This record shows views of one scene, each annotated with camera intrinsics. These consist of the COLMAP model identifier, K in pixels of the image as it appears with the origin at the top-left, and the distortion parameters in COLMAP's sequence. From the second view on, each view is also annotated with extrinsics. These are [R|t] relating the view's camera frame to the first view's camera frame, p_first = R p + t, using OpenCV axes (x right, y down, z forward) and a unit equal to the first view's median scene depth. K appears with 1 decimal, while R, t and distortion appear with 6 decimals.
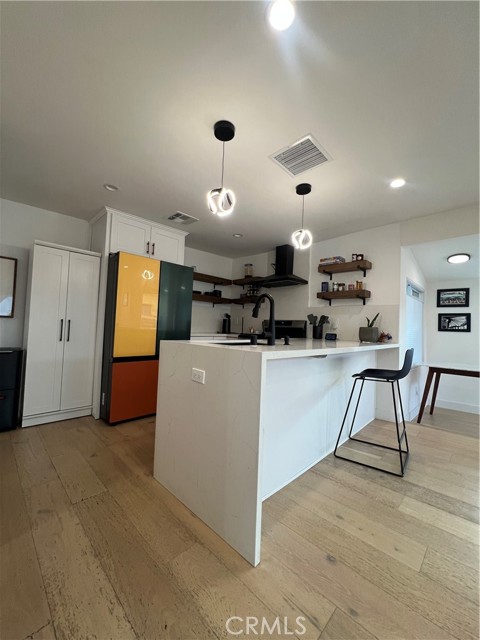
lens RADIAL K [[256.5, 0, 239.4], [0, 256.5, 316.8], [0, 0, 1]] dist [-0.002824, 0.000262]
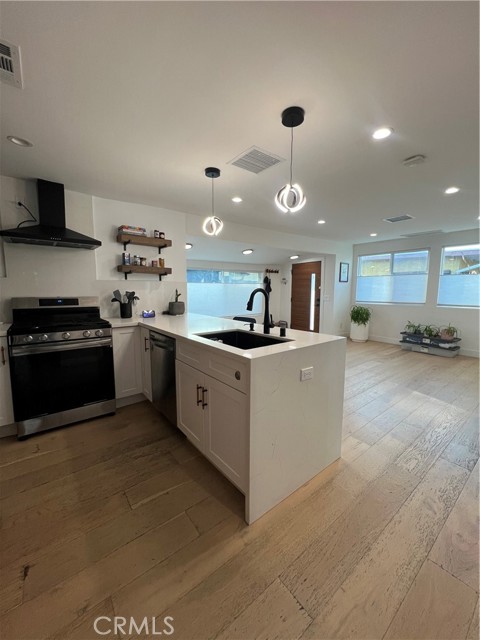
lens RADIAL K [[256.5, 0, 242.2], [0, 256.5, 316.5], [0, 0, 1]] dist [-0.002824, 0.000262]
pose [[0.124223, -0.147917, 0.981167, -0.560235], [-0.038051, 0.987389, 0.153672, -0.076317], [-0.991524, -0.056425, 0.117028, 0.526363]]
